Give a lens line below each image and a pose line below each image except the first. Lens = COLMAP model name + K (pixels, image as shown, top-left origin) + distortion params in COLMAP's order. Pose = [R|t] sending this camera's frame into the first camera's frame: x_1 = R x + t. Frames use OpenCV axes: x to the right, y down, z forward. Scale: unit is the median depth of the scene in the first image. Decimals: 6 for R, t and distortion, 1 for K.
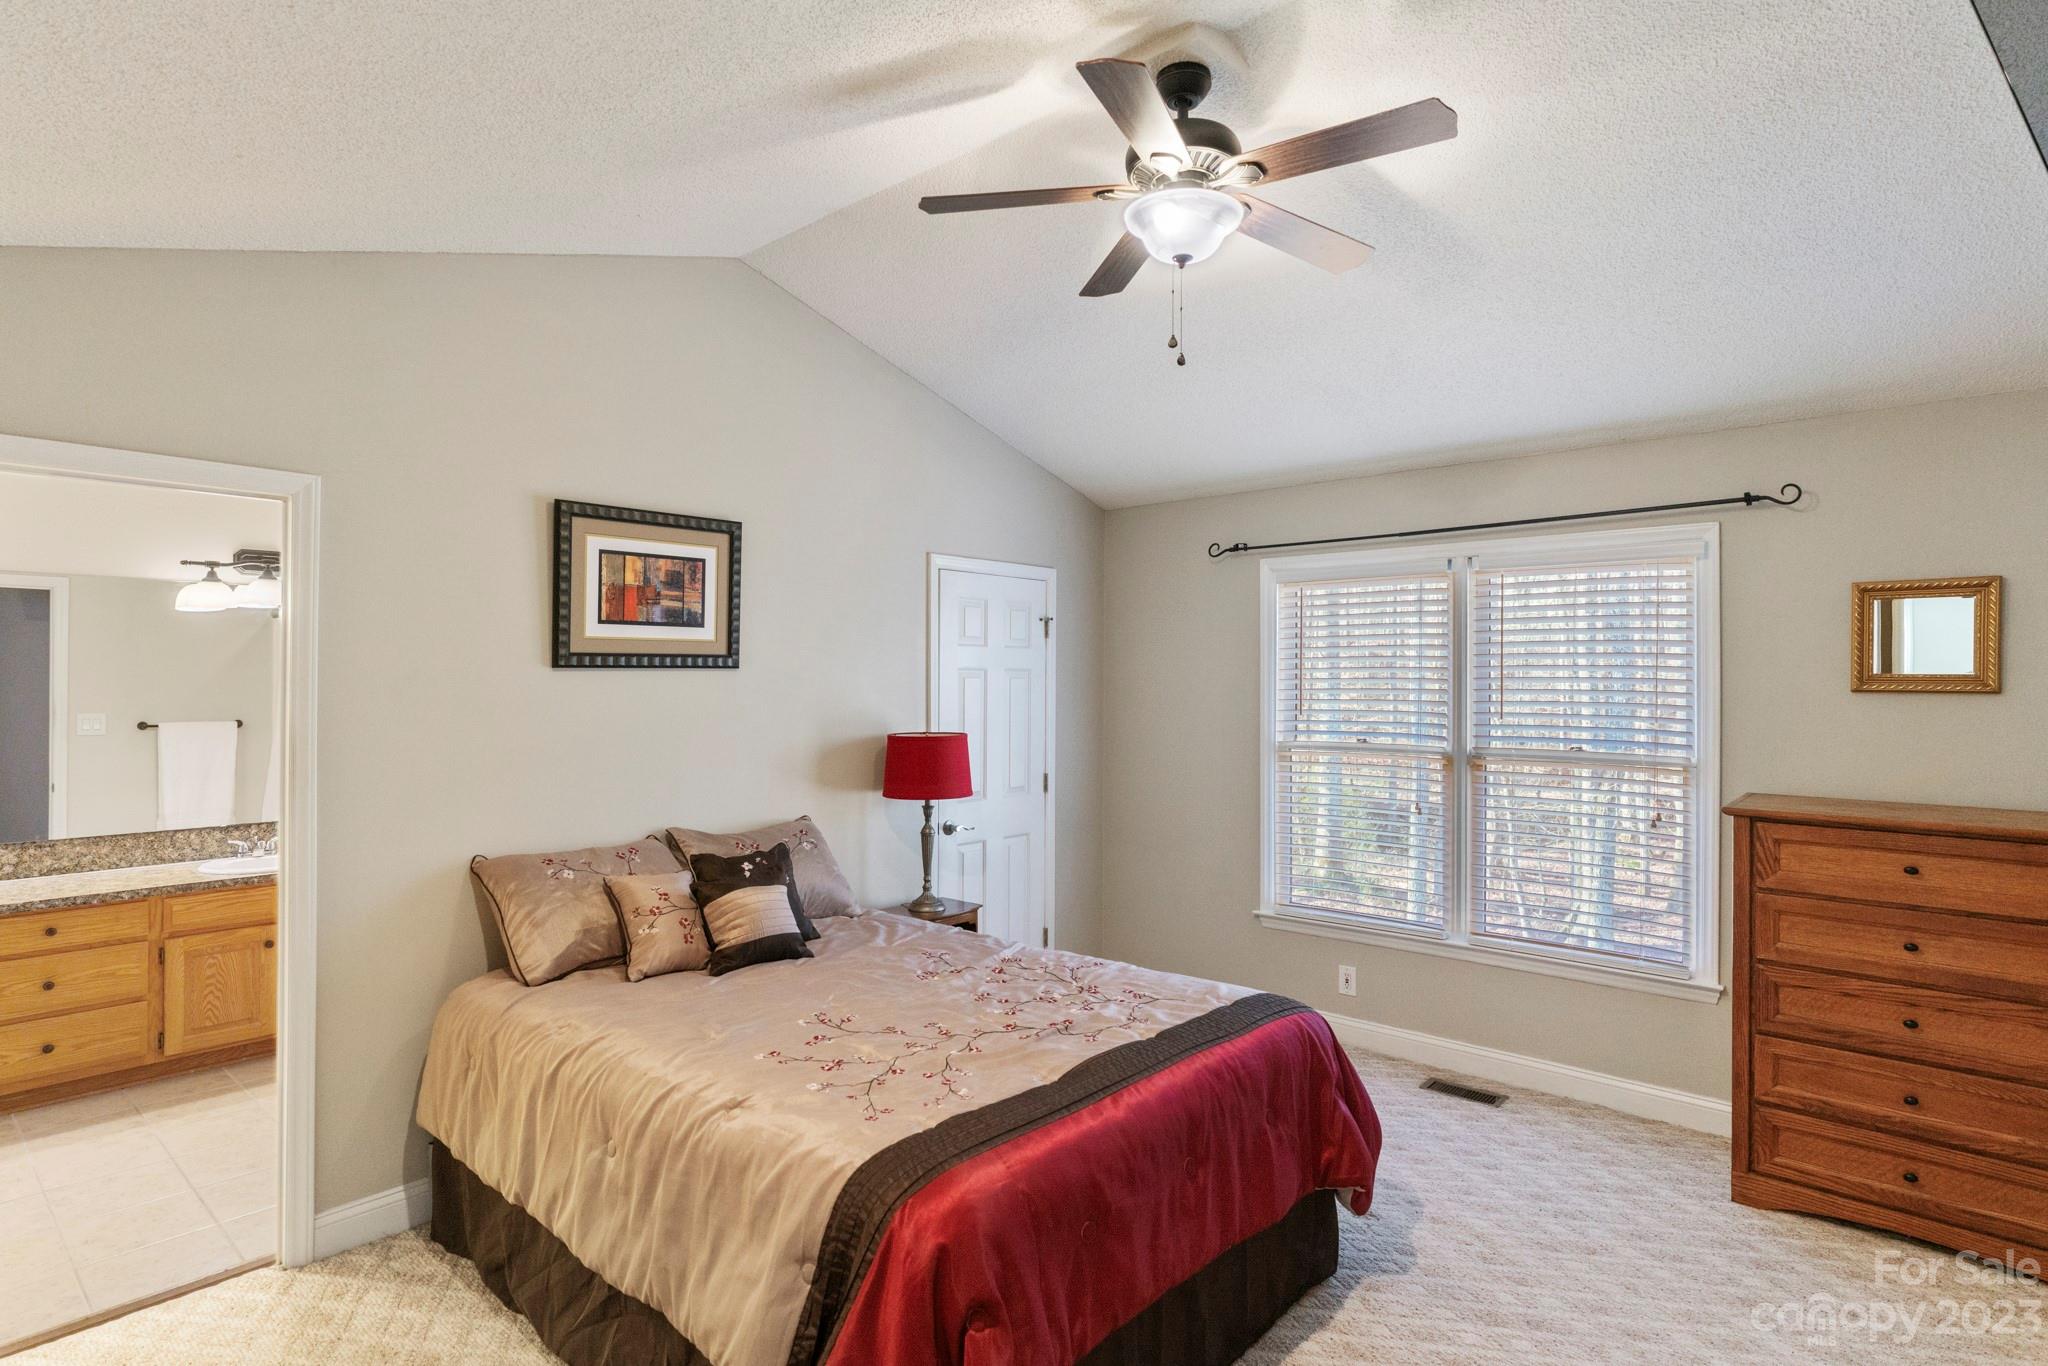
lens RADIAL K [[1051.0, 0, 1020.7], [0, 1051.0, 681.7], [0, 0, 1]] dist [-0.005750, 0.000717]
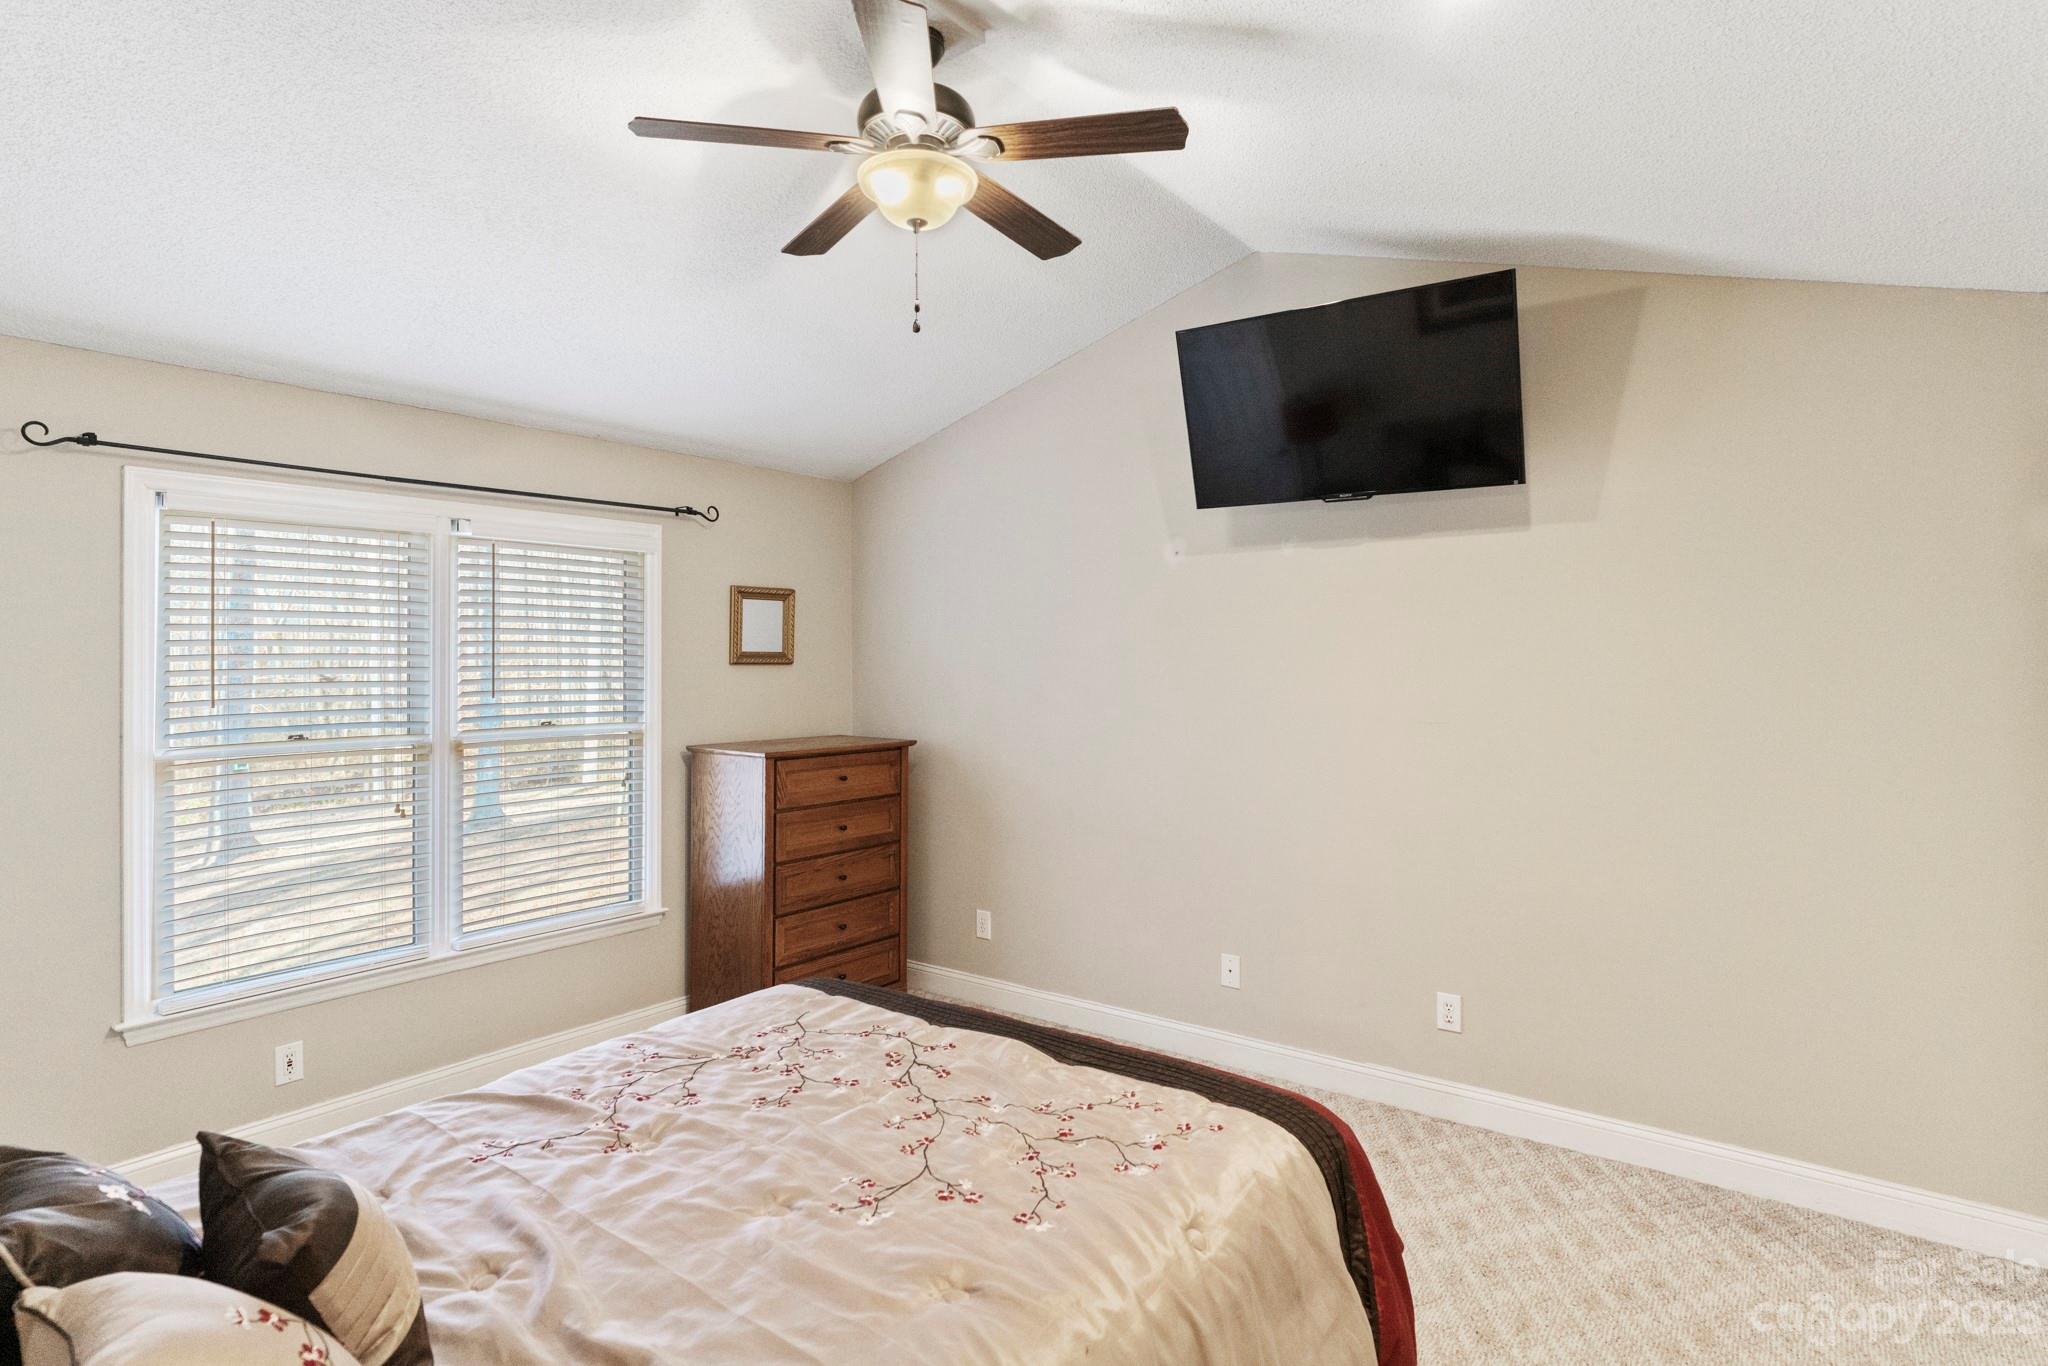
lens RADIAL K [[1048.4, 0, 1020.6], [0, 1048.4, 661.1], [0, 0, 1]] dist [-0.011893, 0.008374]
pose [[-0.059610, -0.005256, 0.998208, -0.663024], [0.003761, 0.999978, 0.005490, -0.000665], [-0.998215, 0.004081, -0.059589, 0.772390]]
